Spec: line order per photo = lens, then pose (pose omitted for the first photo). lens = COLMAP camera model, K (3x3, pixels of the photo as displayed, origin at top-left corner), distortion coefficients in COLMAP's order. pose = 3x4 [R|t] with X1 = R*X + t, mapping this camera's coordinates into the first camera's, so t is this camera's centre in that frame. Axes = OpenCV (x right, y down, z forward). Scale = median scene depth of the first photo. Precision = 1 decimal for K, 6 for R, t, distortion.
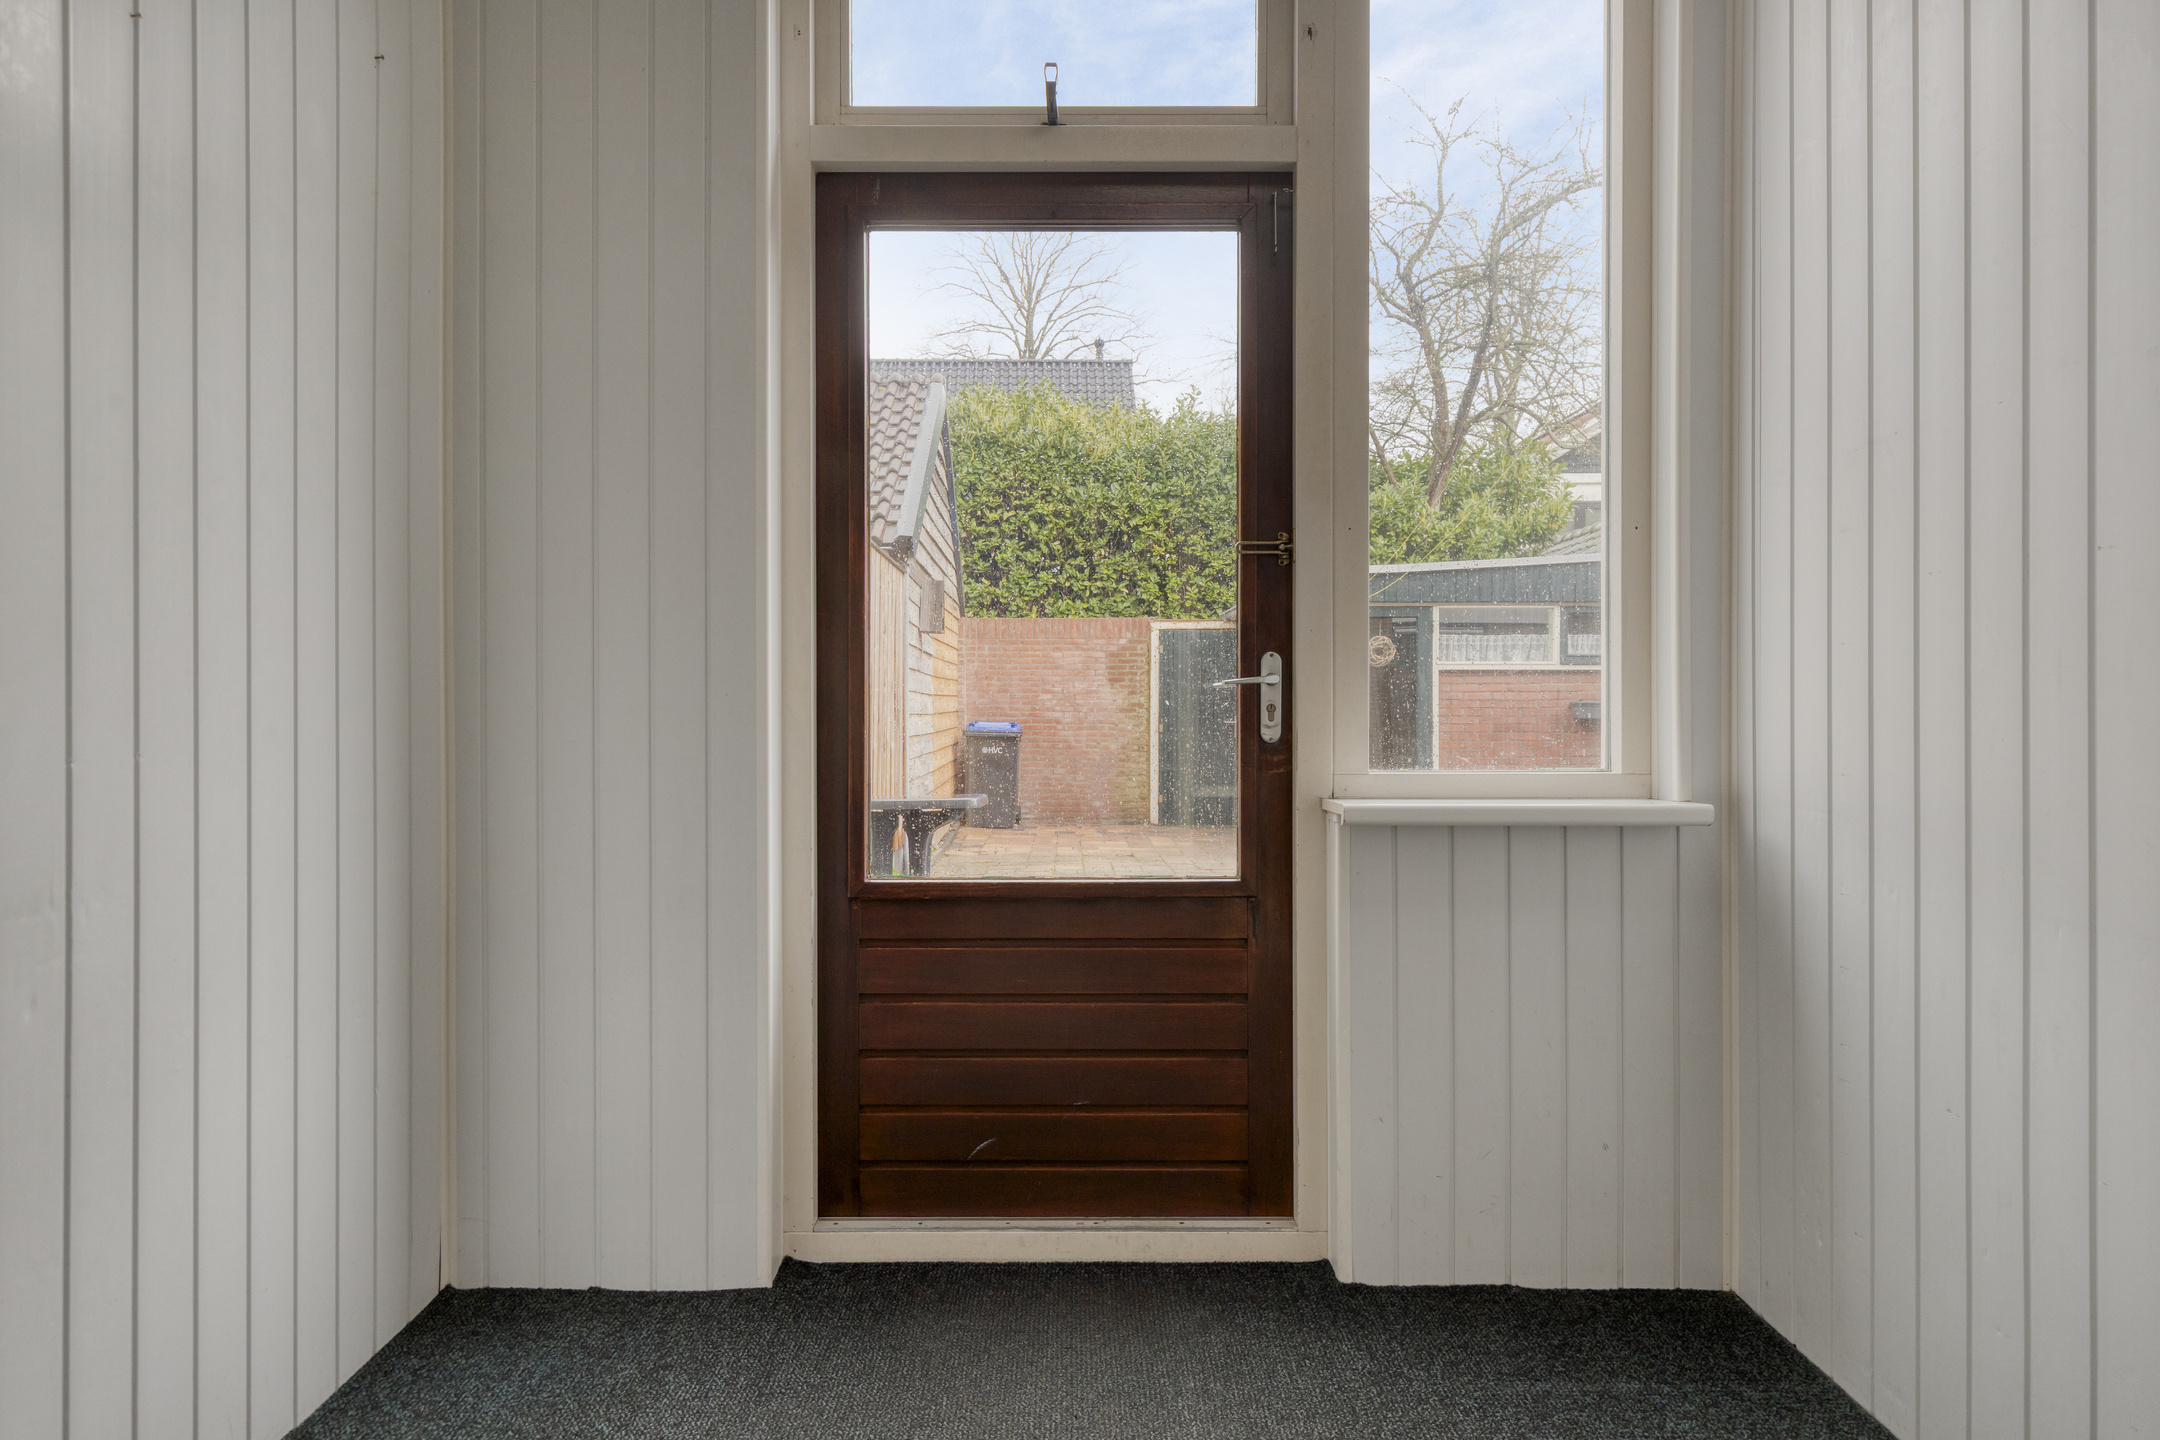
lens RADIAL K [[1218.6, 0, 1080.0], [0, 1218.6, 720.0], [0, 0, 1]] dist [0.001817, 0.000193]
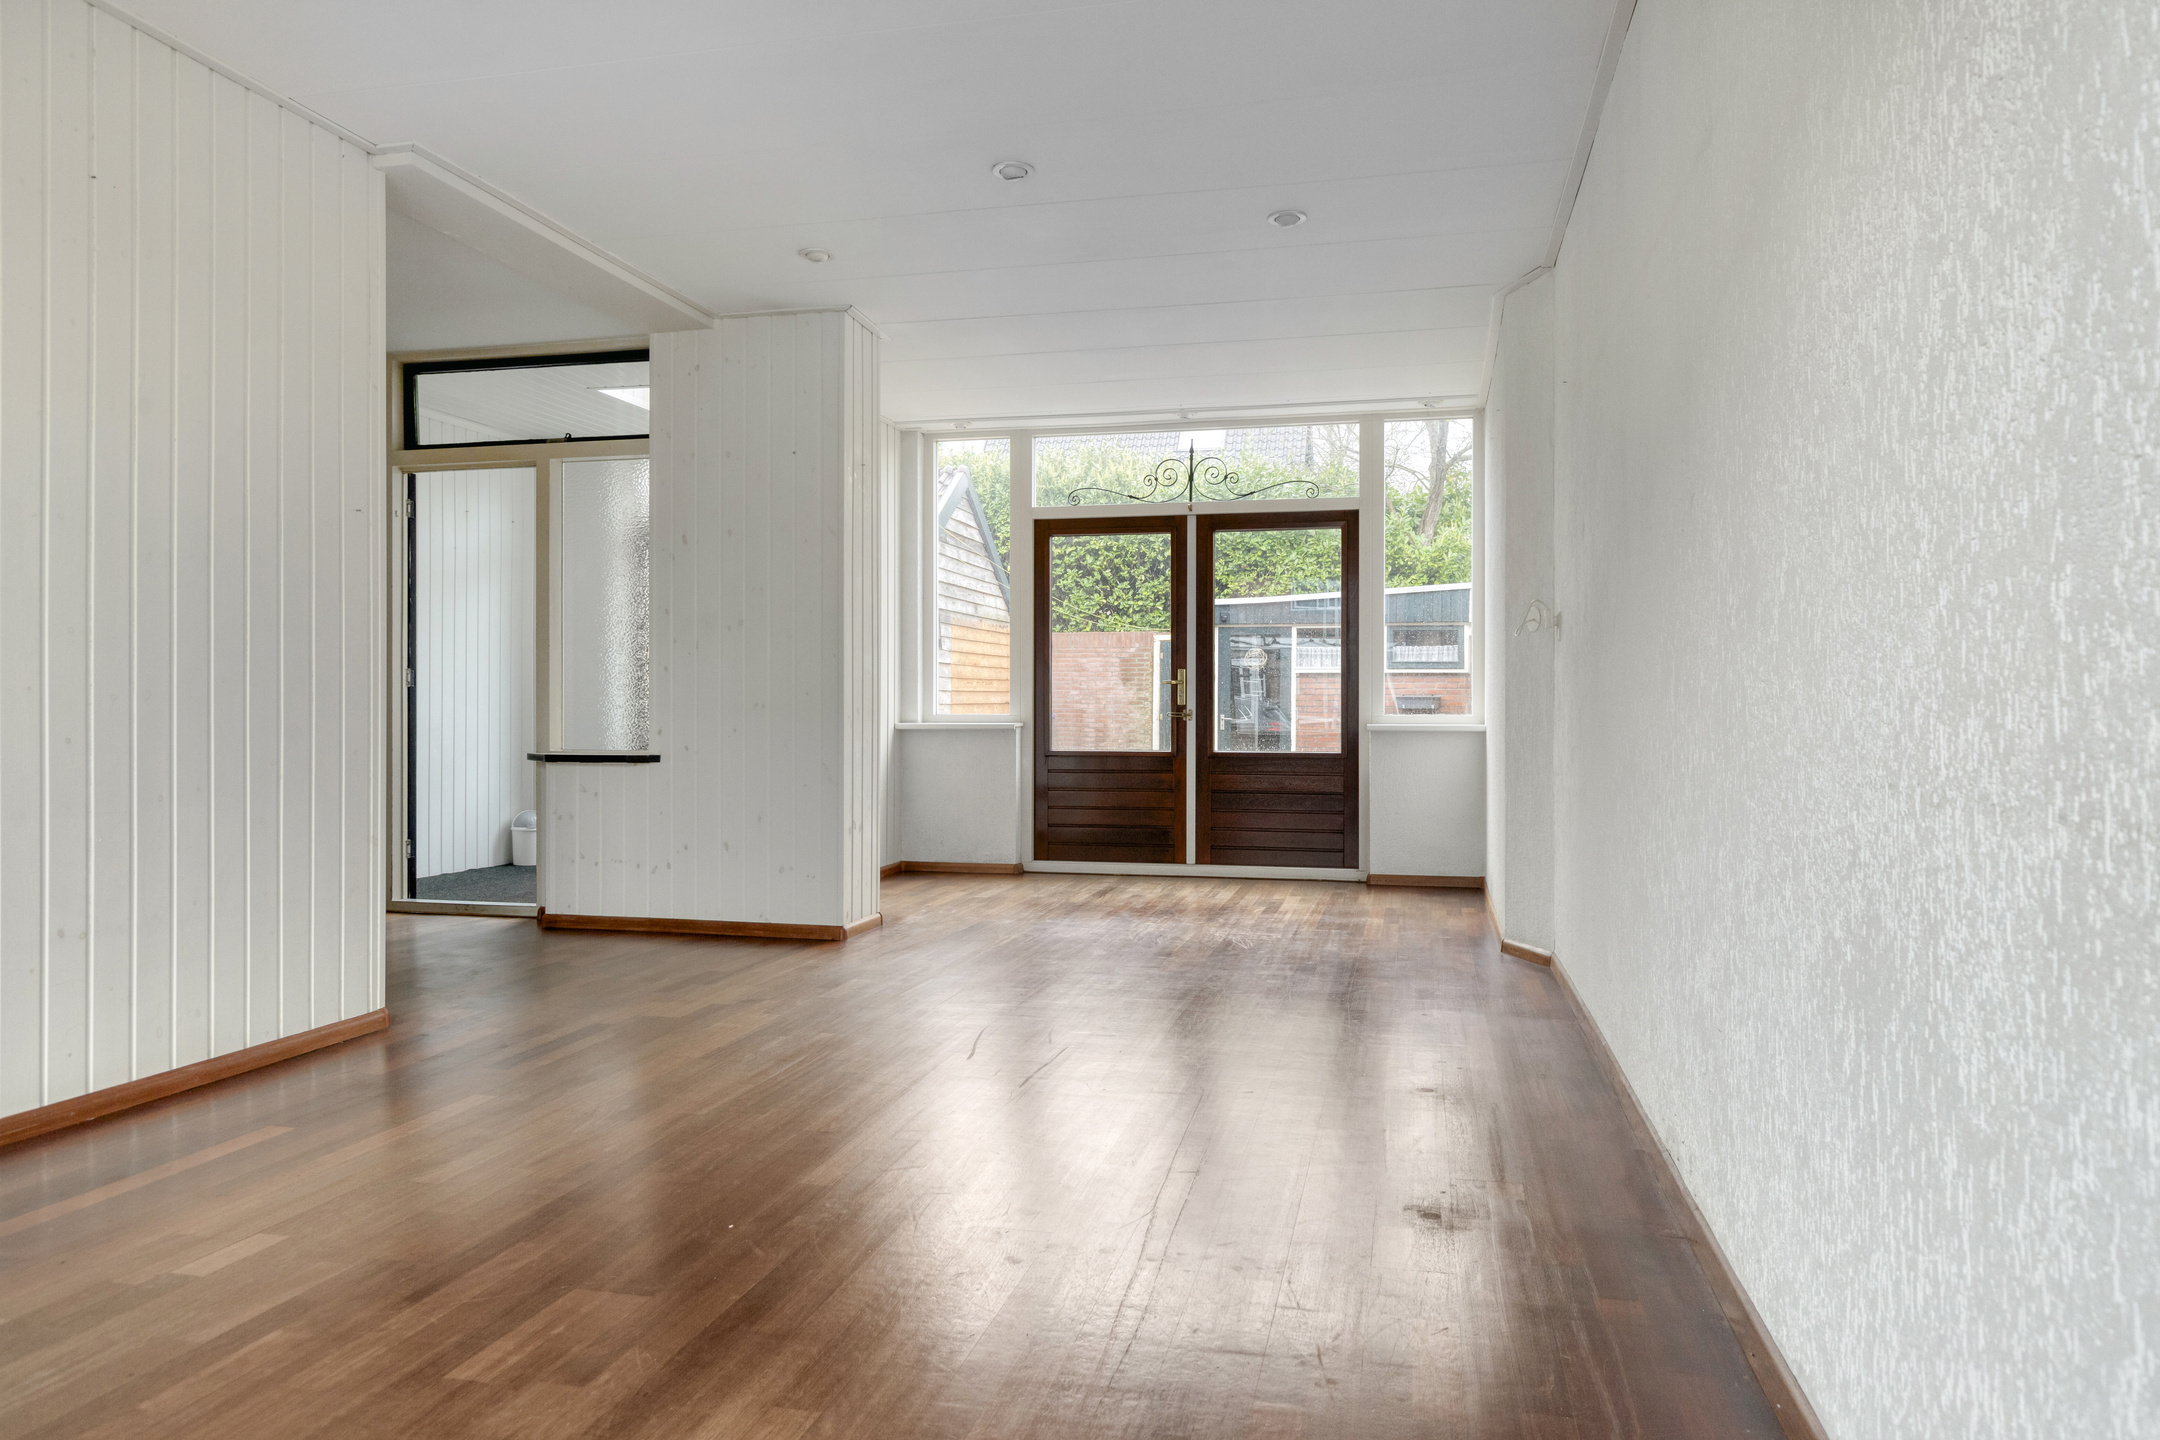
lens RADIAL K [[1353.8, 0, 1080.0], [0, 1353.8, 720.0], [0, 0, 1]] dist [0.001074, 0.000209]
pose [[0.968510, 0.008526, -0.248829, 0.304803], [-0.008739, 0.999962, 0.000247, 0.009082], [0.248822, 0.001935, 0.968547, -0.367312]]
